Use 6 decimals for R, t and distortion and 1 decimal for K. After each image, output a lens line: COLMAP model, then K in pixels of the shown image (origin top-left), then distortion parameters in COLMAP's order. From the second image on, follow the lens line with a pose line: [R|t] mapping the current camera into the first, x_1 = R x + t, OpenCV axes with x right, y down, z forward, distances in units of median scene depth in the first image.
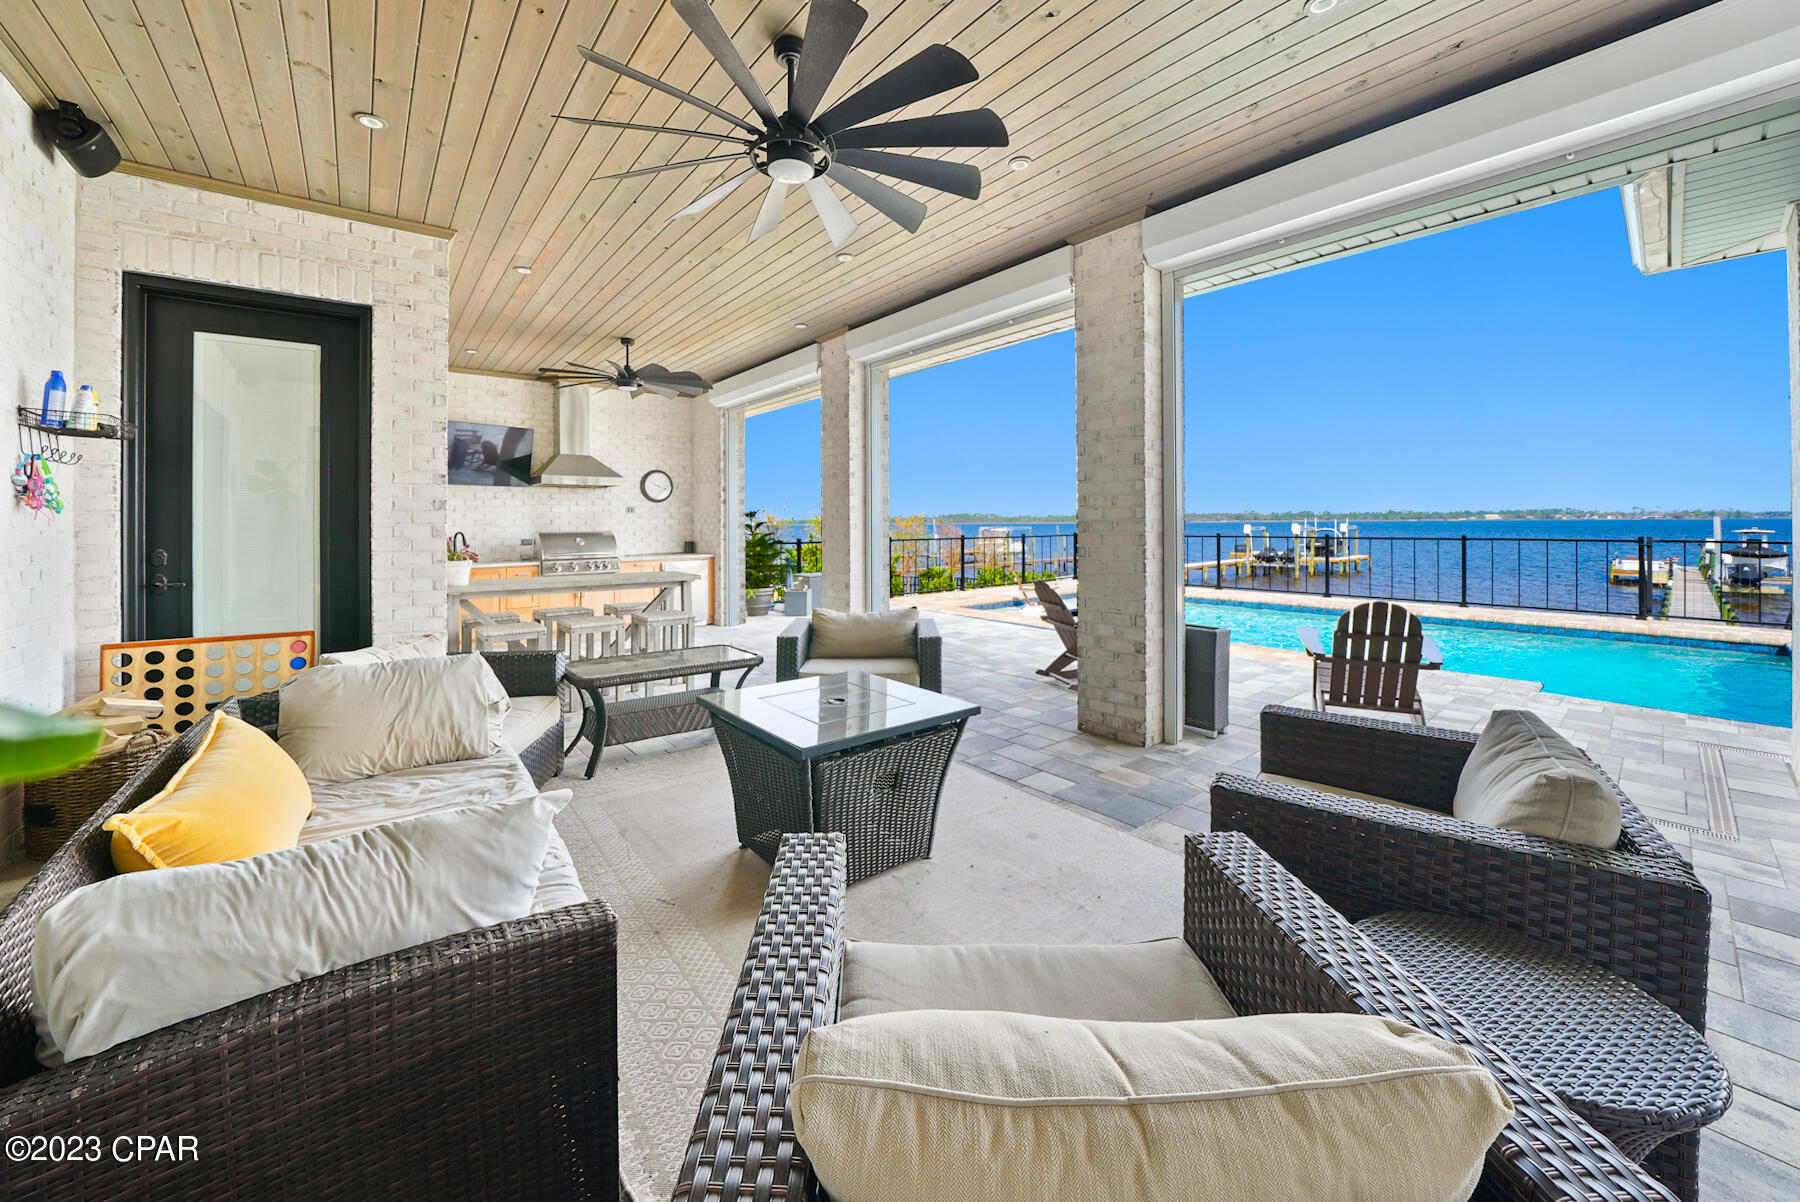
lens RADIAL K [[660.2, 0, 896.7], [0, 660.2, 522.9], [0, 0, 1]] dist [-0.000458, -0.000051]
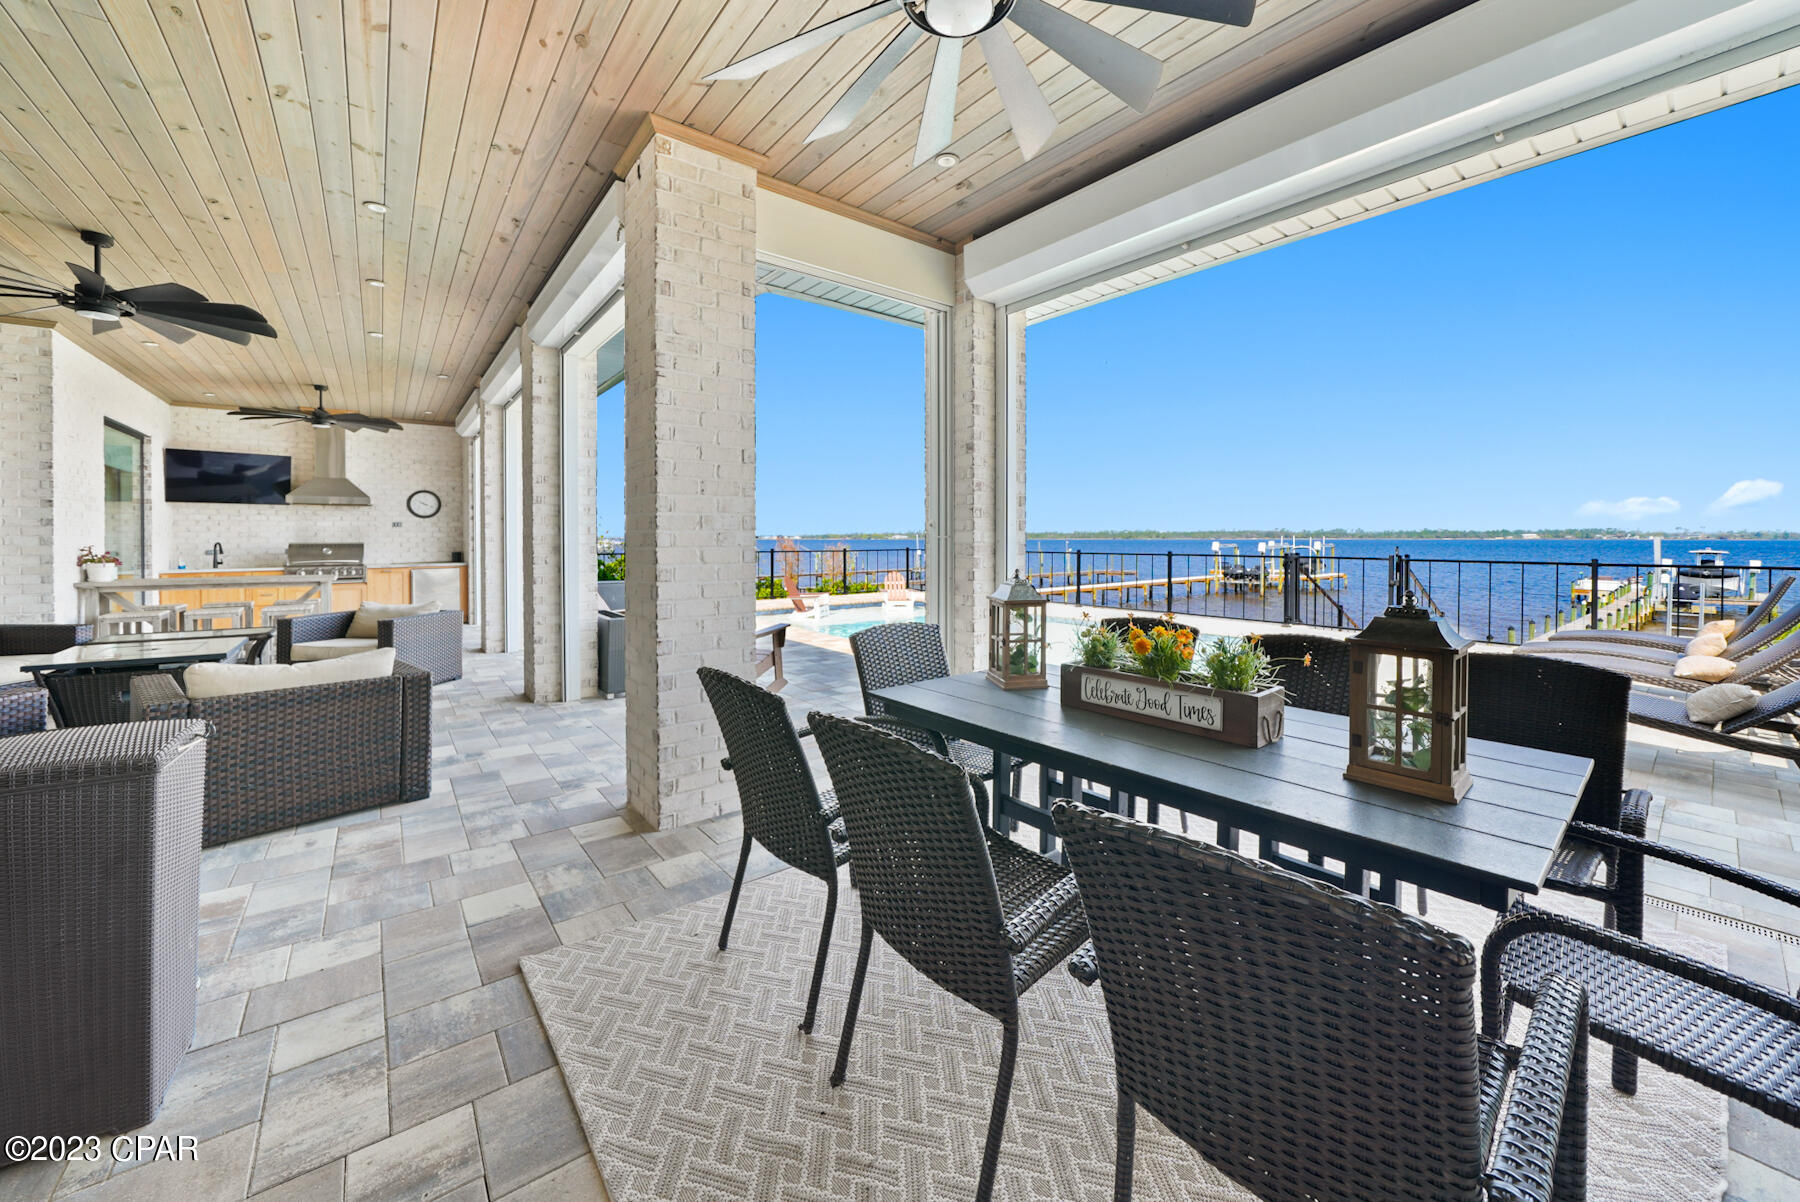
lens RADIAL K [[664.6, 0, 908.3], [0, 664.6, 549.6], [0, 0, 1]] dist [-0.014941, -0.000080]
pose [[0.999963, 0.007263, -0.004576, 0.503088], [-0.007181, 0.999821, 0.017531, -0.002312], [0.004703, -0.017498, 0.999836, -0.155125]]
